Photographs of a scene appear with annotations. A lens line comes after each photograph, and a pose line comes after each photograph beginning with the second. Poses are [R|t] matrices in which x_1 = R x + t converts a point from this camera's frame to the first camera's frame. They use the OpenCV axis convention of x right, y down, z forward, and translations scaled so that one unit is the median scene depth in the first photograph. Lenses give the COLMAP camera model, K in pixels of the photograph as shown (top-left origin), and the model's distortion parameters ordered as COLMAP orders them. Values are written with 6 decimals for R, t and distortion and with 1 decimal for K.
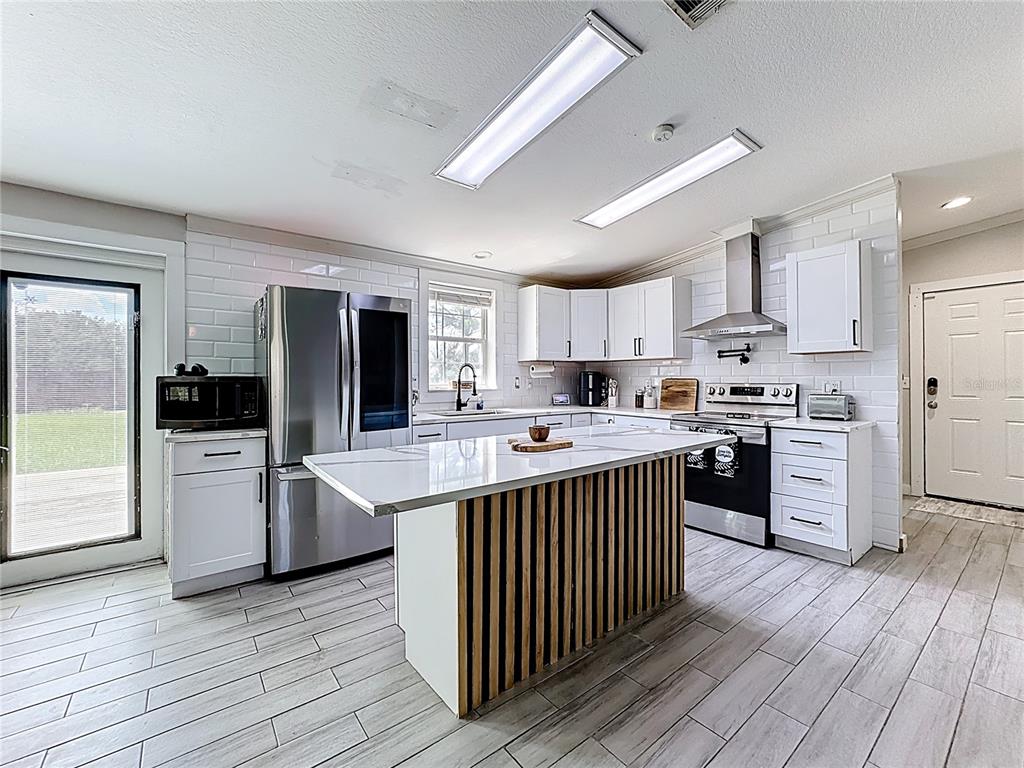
lens RADIAL K [[423.8, 0, 509.1], [0, 423.8, 378.6], [0, 0, 1]] dist [-0.023904, 0.007303]
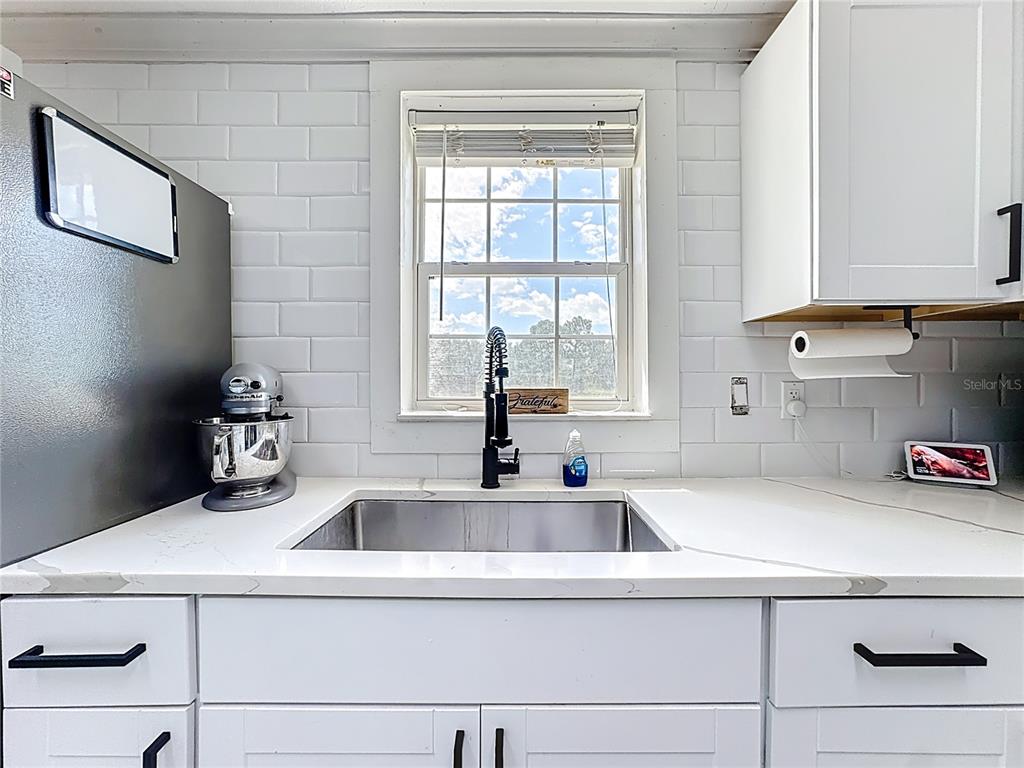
lens RADIAL K [[423.8, 0, 512.1], [0, 423.8, 380.2], [0, 0, 1]] dist [-0.023904, 0.007303]
pose [[0.781579, -0.000454, -0.623807, 0.085106], [-0.001608, 0.999995, -0.002742, 0.000114], [0.623805, 0.003146, 0.781574, 0.748592]]
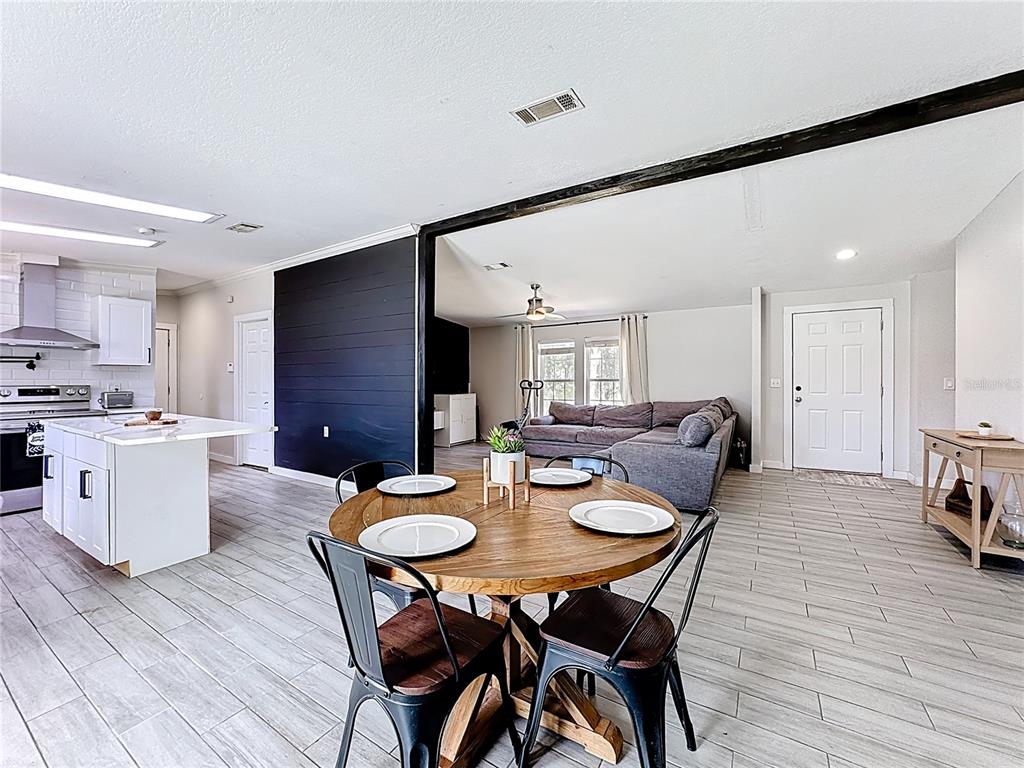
lens RADIAL K [[423.8, 0, 526.0], [0, 423.8, 383.4], [0, 0, 1]] dist [-0.023904, 0.007303]
pose [[-0.355143, -0.001976, 0.934810, -0.924640], [-0.002679, 0.999996, 0.001096, 0.000039], [-0.934808, -0.002115, -0.355147, 0.103009]]
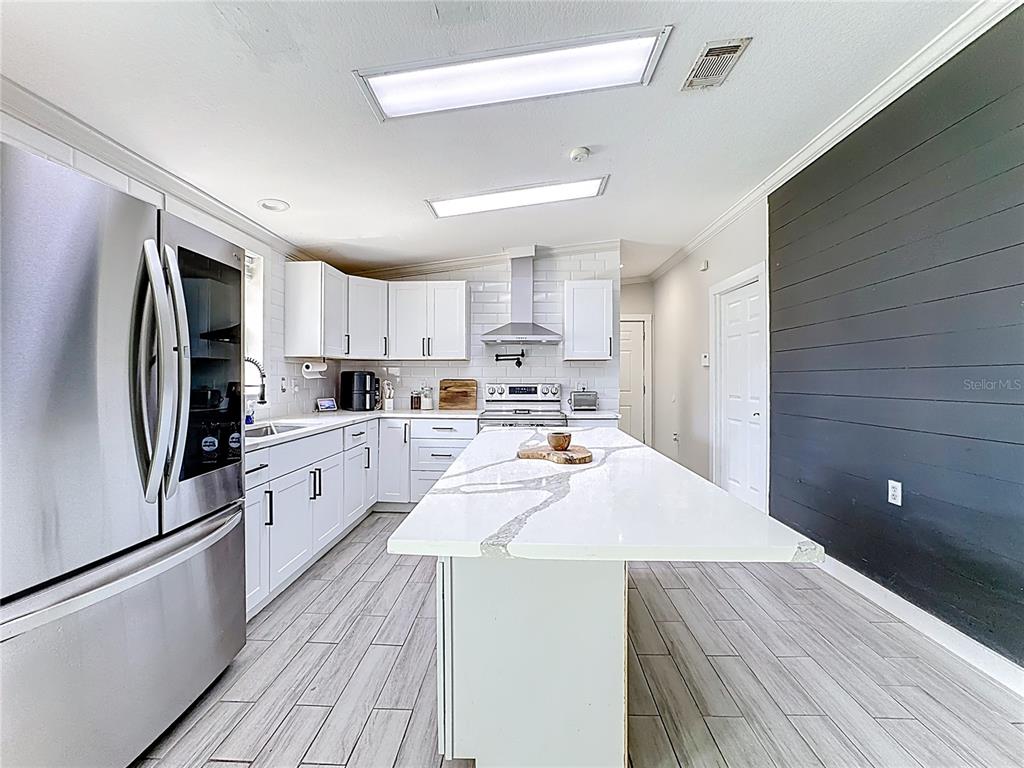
lens RADIAL K [[423.8, 0, 502.4], [0, 423.8, 381.0], [0, 0, 1]] dist [-0.023904, 0.007303]
pose [[0.658548, -0.002110, 0.752536, -0.319226], [-0.001213, 0.999992, 0.003866, -0.000514], [-0.752537, -0.003458, 0.658540, 0.233710]]
